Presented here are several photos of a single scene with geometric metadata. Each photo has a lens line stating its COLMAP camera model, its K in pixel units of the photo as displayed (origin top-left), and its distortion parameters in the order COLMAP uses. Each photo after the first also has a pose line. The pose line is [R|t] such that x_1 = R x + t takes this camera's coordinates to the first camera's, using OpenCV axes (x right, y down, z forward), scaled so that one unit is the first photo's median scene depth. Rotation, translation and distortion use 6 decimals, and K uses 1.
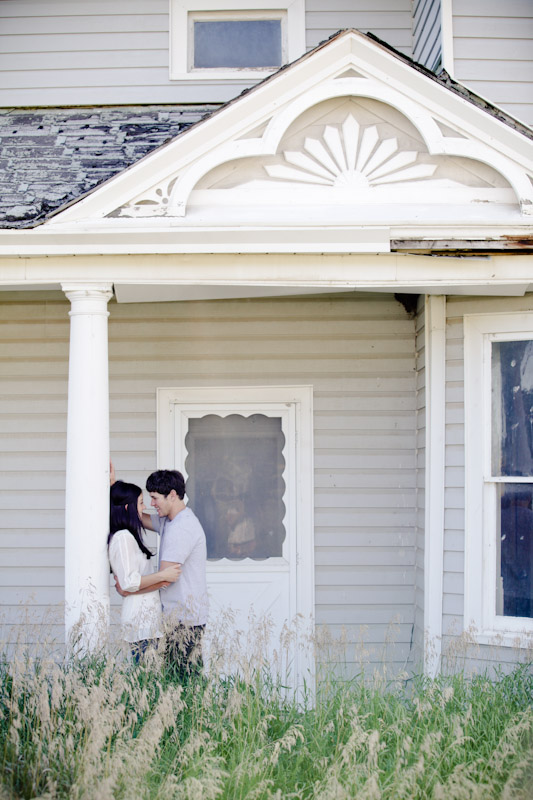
lens RADIAL K [[1598.0, 0, 268.0], [0, 1598.0, 401.7], [0, 0, 1]] dist [-0.259359, 0.000000]
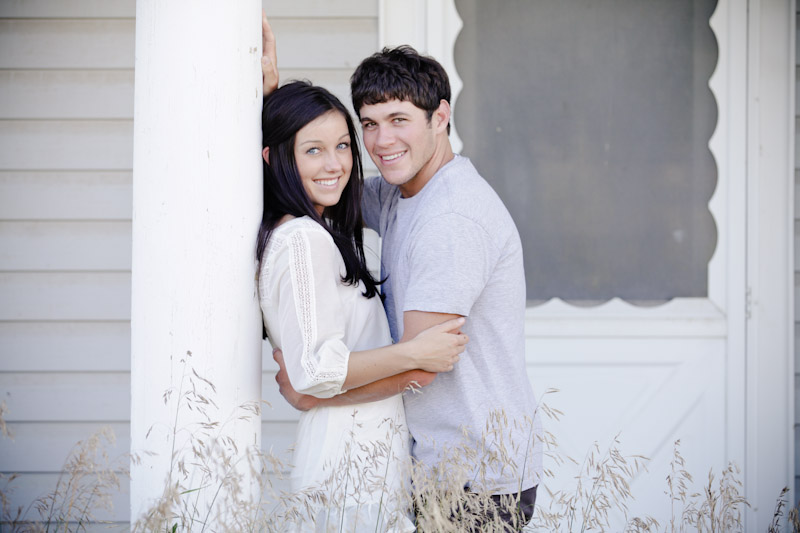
lens RADIAL K [[2905.0, 0, 398.9], [0, 2905.0, 267.2], [0, 0, 1]] dist [1.445411, 0.000000]
pose [[0.998626, 0.003885, -0.052253, -0.033513], [0.000759, 0.996069, 0.088576, 0.031918], [0.052392, -0.088494, 0.994698, 0.341865]]
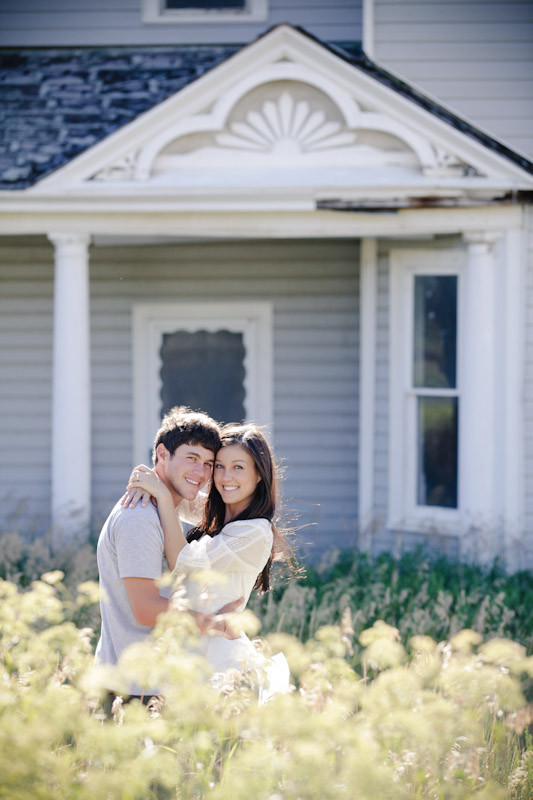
lens RADIAL K [[2697.0, 0, 266.2], [0, 2697.0, 406.6], [0, 0, 1]] dist [0.127741, 0.000000]
pose [[0.999055, 0.002842, -0.043374, 0.127484], [0.000636, 0.996798, 0.079960, -0.106902], [0.043462, -0.079912, 0.995854, -1.071086]]
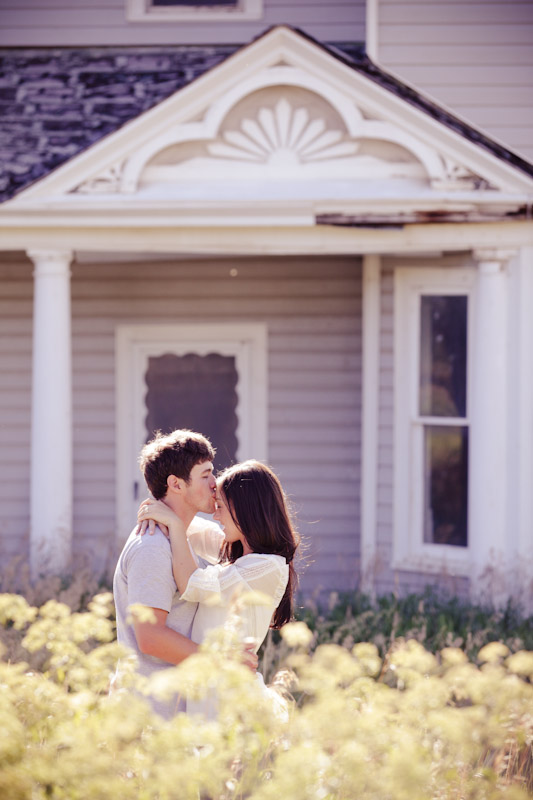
lens RADIAL K [[3057.8, 0, 265.1], [0, 3057.8, 394.4], [0, 0, 1]] dist [0.278727, 0.000000]
pose [[0.999318, 0.003749, -0.036733, 0.120205], [-0.001293, 0.997776, 0.066646, -0.116644], [0.036901, -0.066554, 0.997100, -1.182413]]
